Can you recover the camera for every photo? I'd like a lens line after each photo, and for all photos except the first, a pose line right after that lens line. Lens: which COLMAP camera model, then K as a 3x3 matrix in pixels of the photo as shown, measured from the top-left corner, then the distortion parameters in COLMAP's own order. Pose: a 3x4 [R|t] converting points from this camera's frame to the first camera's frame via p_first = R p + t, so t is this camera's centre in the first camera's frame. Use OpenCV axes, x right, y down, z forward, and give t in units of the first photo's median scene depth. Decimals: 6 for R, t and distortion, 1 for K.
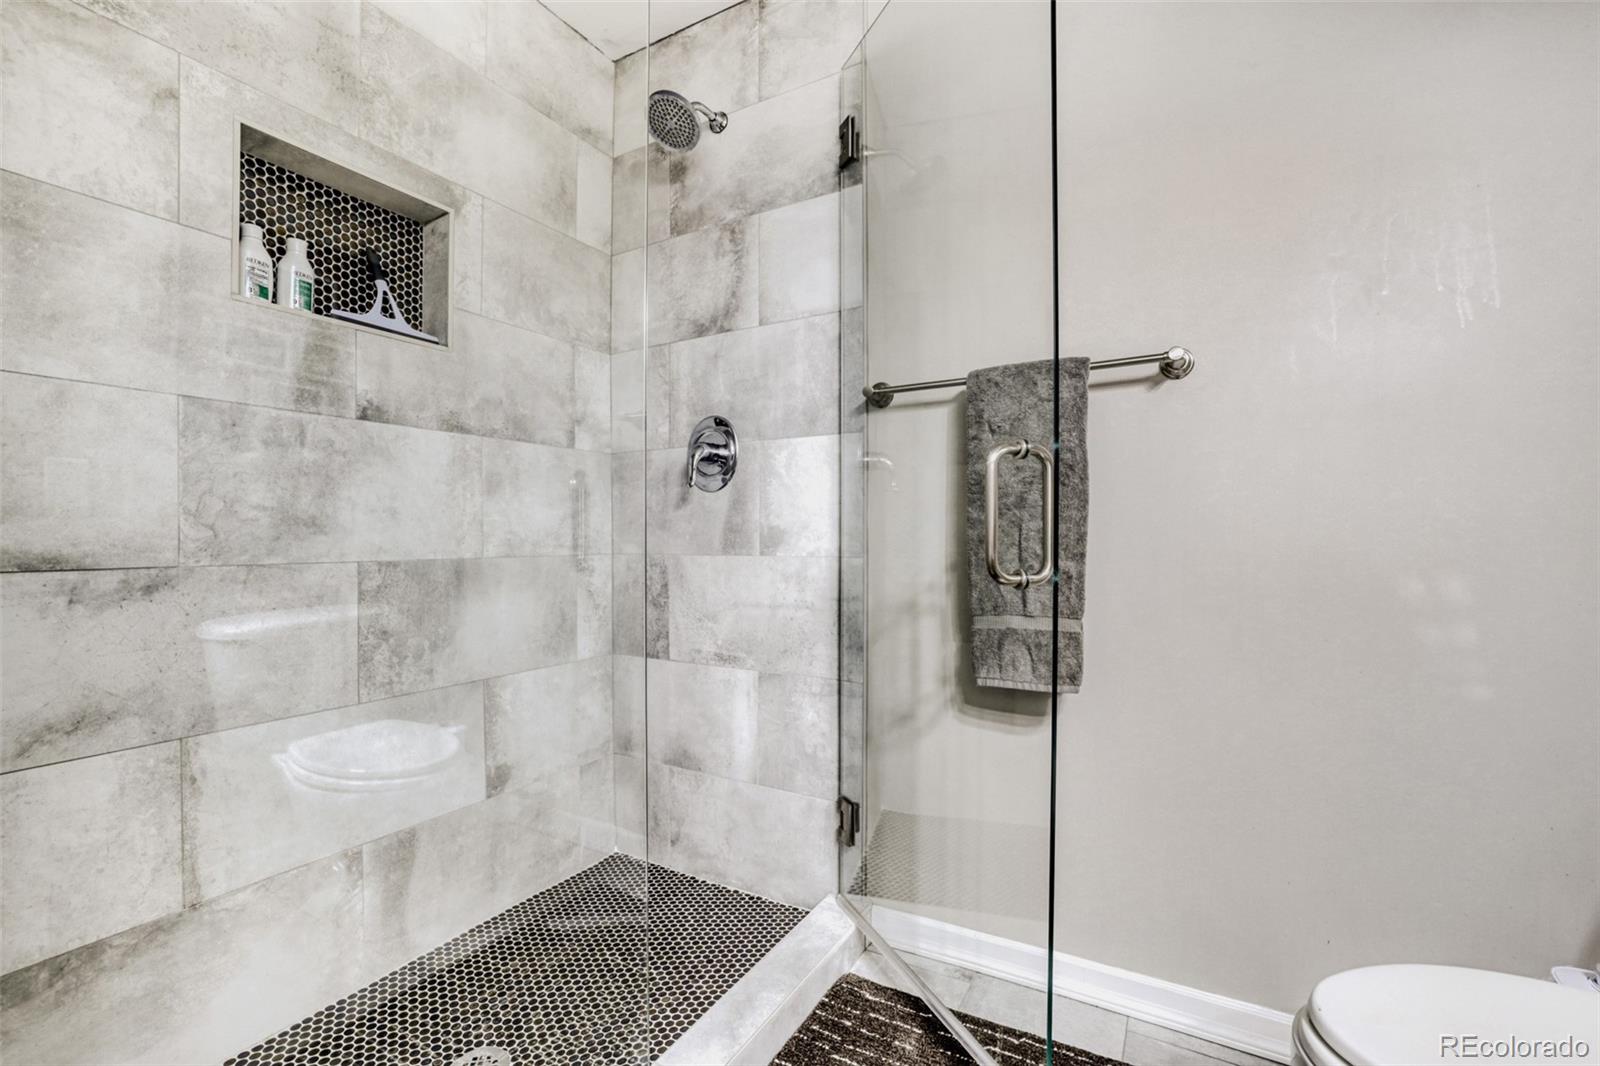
lens RADIAL K [[698.5, 0, 800.0], [0, 698.5, 533.0], [0, 0, 1]] dist [-0.053169, 0.020150]
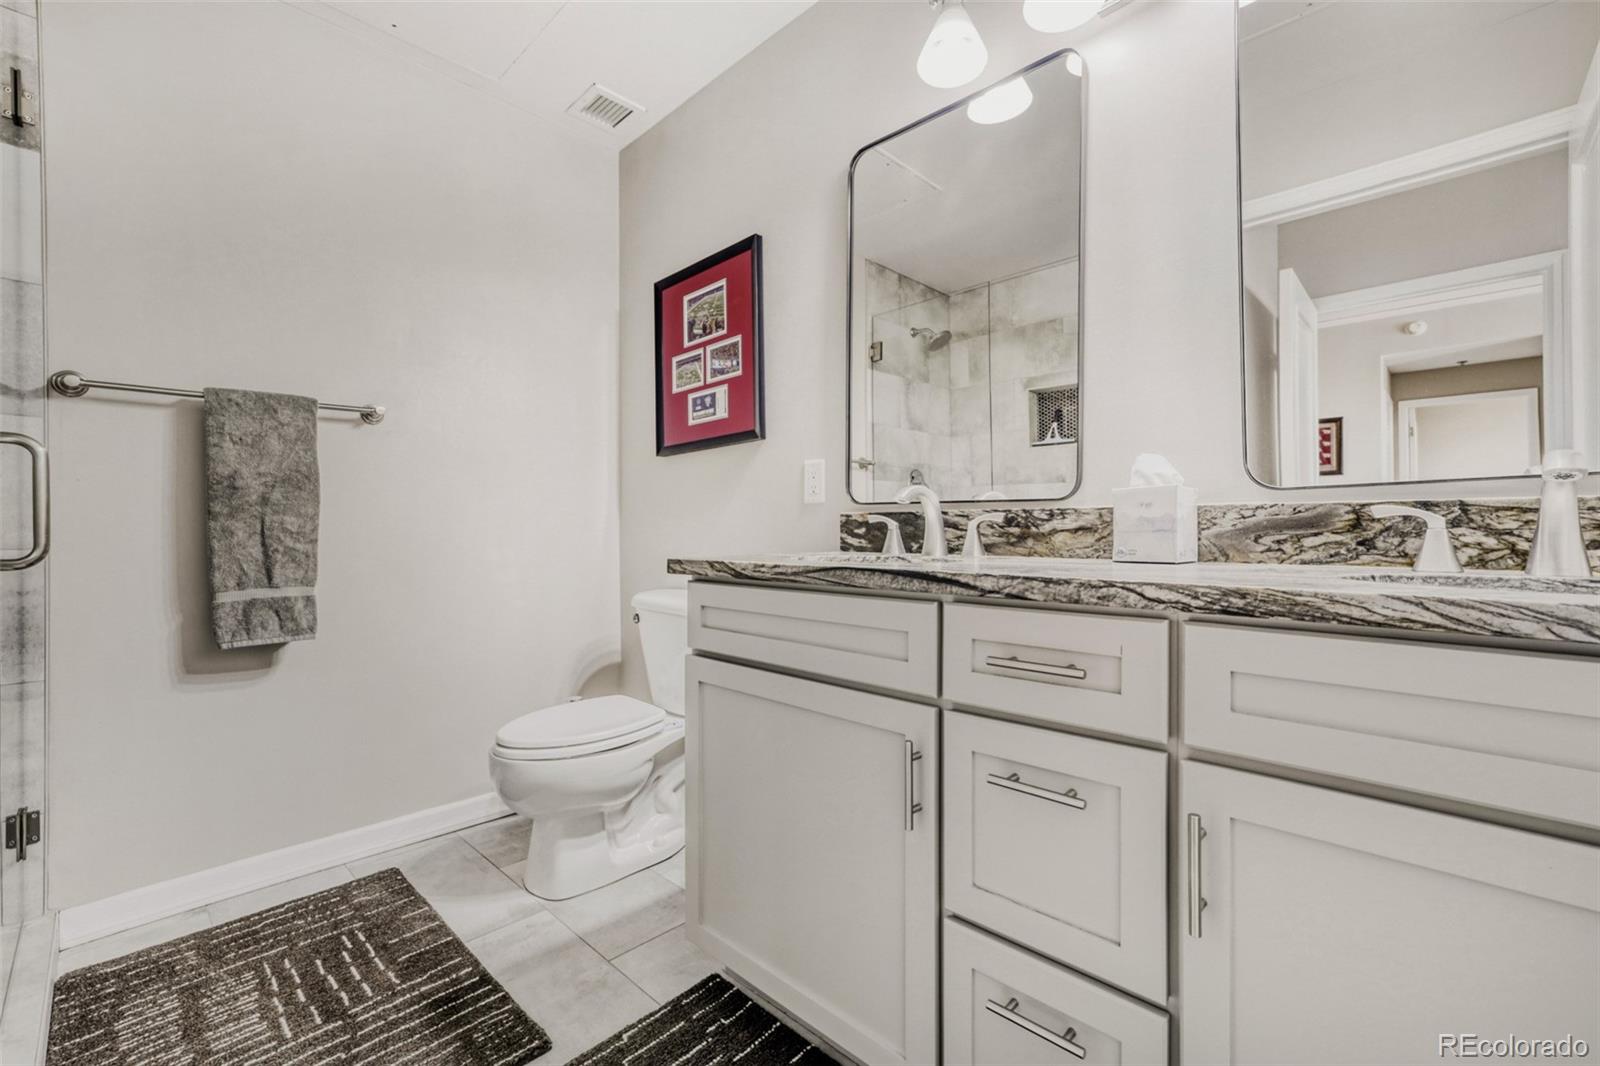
lens RADIAL K [[698.5, 0, 800.0], [0, 698.5, 533.0], [0, 0, 1]] dist [-0.053169, 0.020150]
pose [[0.251675, -0.003513, 0.967805, -0.641561], [0.003090, 0.999991, 0.002826, 0.015459], [-0.967807, 0.002279, 0.251684, -0.279924]]
